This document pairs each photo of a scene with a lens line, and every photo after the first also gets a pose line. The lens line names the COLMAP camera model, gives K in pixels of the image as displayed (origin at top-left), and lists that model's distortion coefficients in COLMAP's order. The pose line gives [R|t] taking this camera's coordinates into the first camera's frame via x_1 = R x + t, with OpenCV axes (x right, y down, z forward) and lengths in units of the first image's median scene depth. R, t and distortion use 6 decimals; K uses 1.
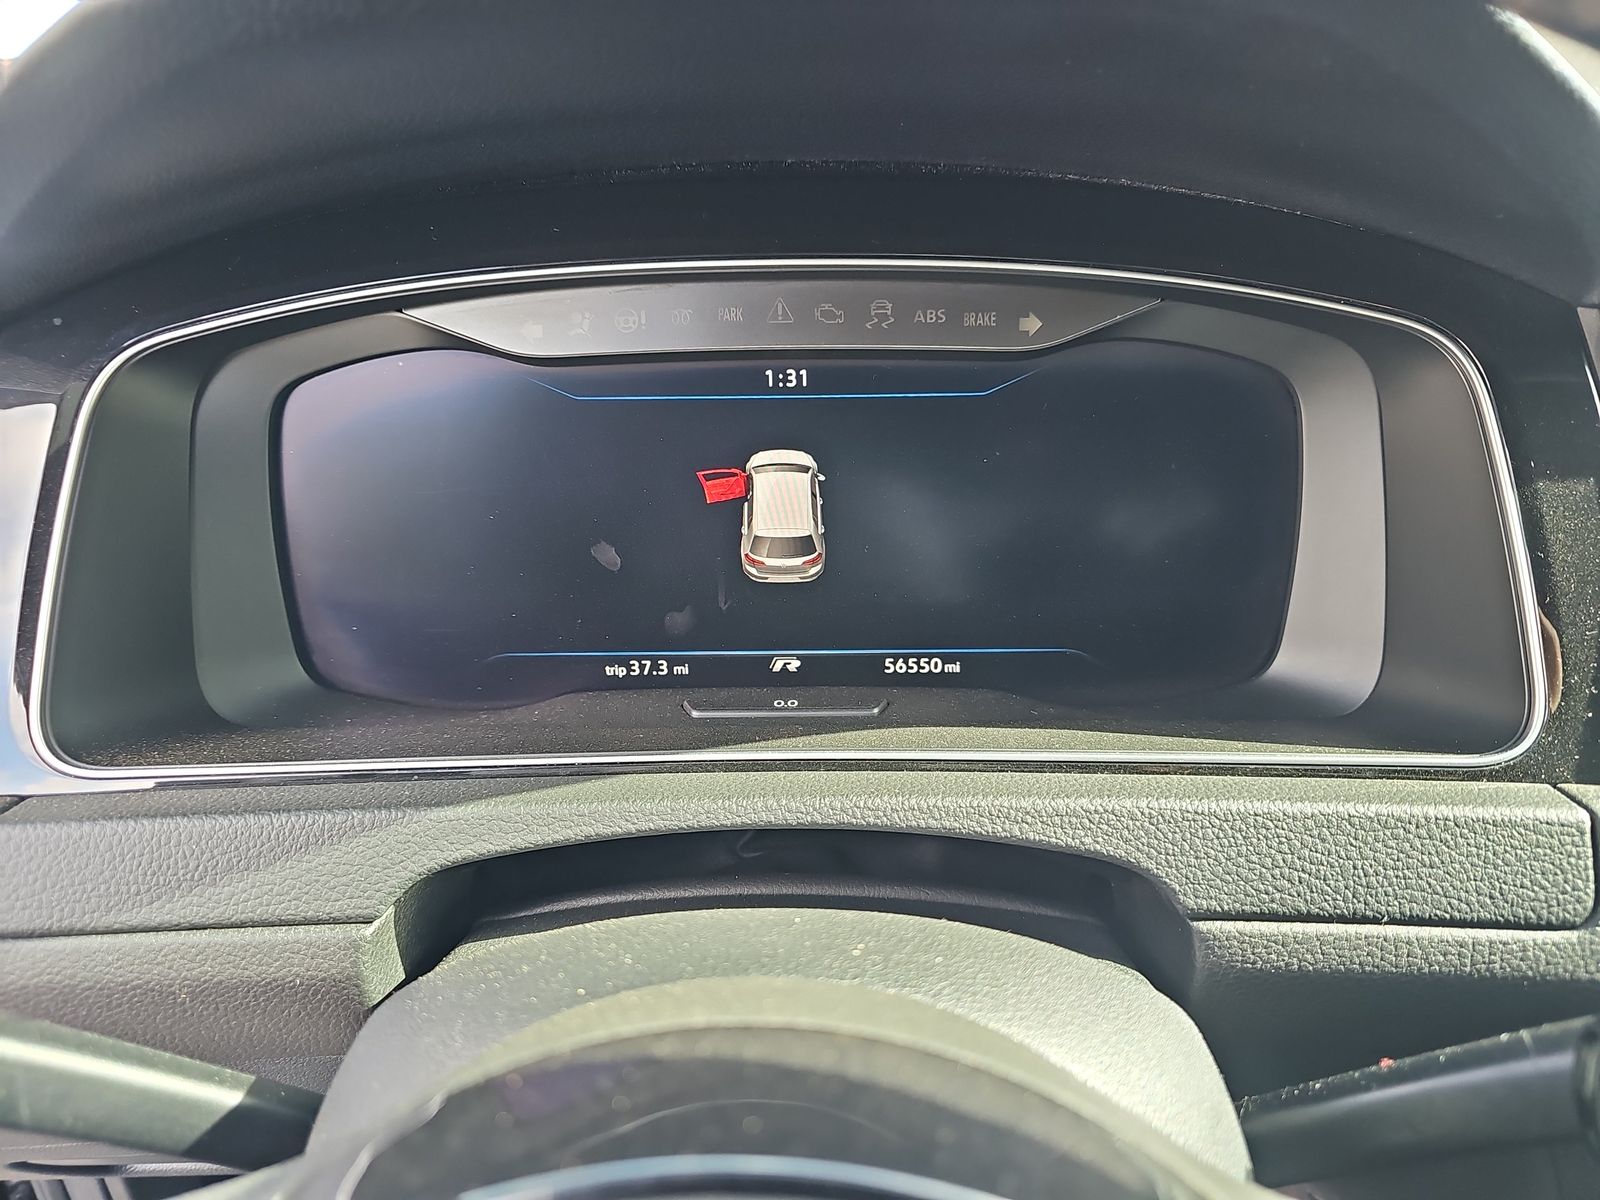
lens RADIAL K [[1080.3, 0, 798.1], [0, 1080.3, 595.3], [0, 0, 1]] dist [0.043912, -0.041787]
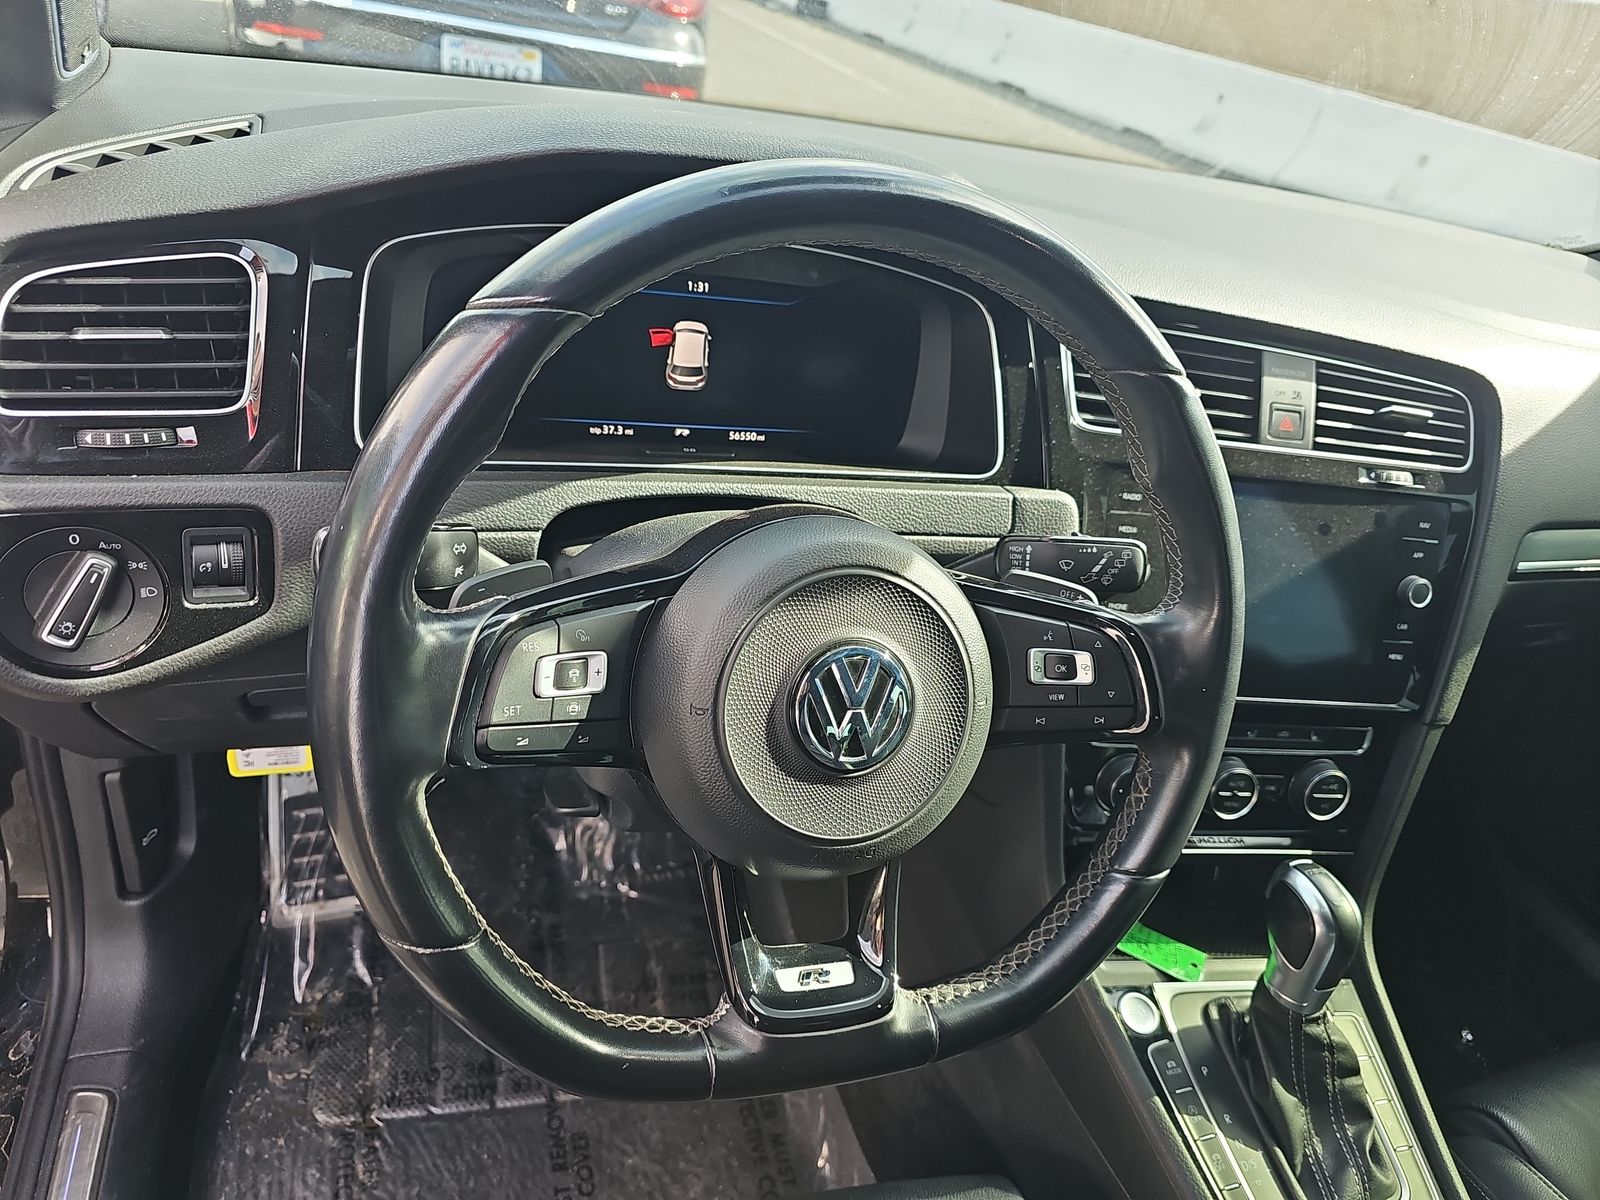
lens RADIAL K [[1080.3, 0, 795.4], [0, 1080.3, 596.6], [0, 0, 1]] dist [0.043912, -0.041787]
pose [[0.930745, -0.001587, 0.365665, -0.564659], [-0.041733, 0.992996, 0.110536, 0.140684], [-0.363279, -0.118141, 0.924159, -0.986416]]
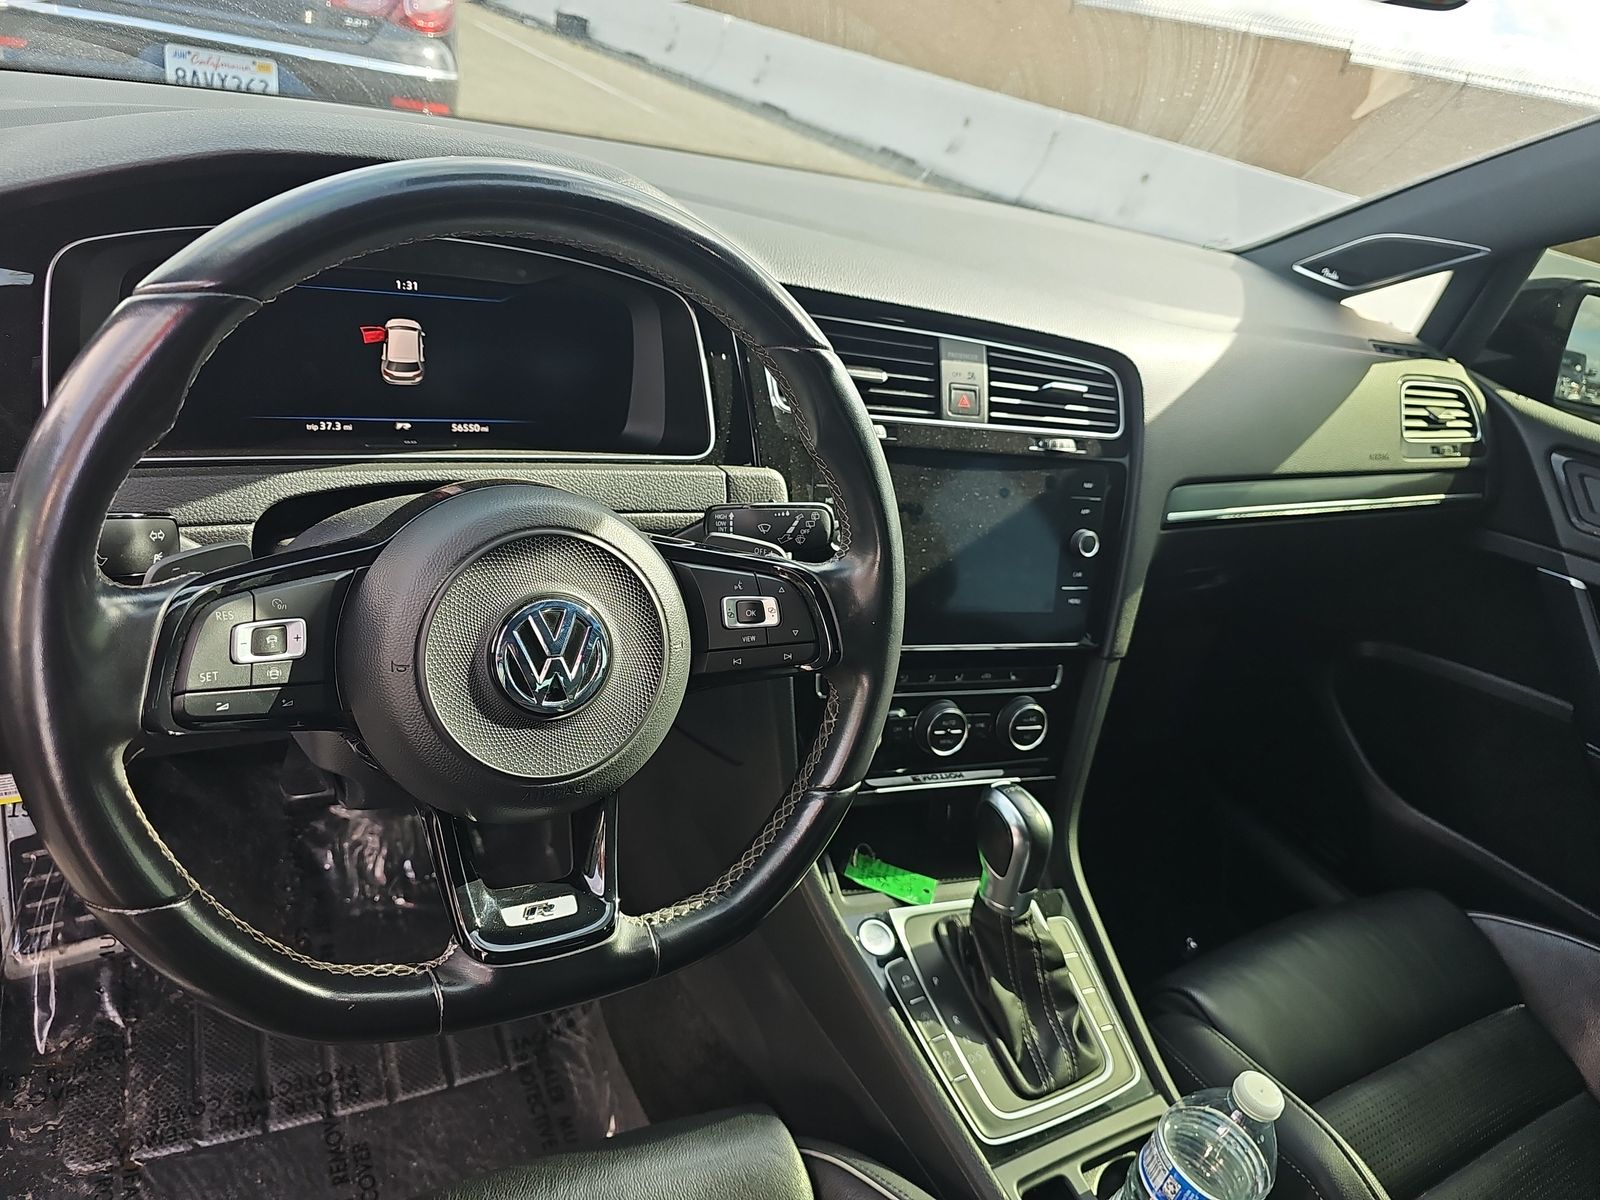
lens RADIAL K [[1080.3, 0, 789.6], [0, 1080.3, 591.5], [0, 0, 1]] dist [0.043912, -0.041787]
pose [[0.851117, -0.054451, 0.522145, -0.498762], [0.009048, 0.995980, 0.089116, 0.207156], [-0.524898, -0.071124, 0.848188, -1.204800]]
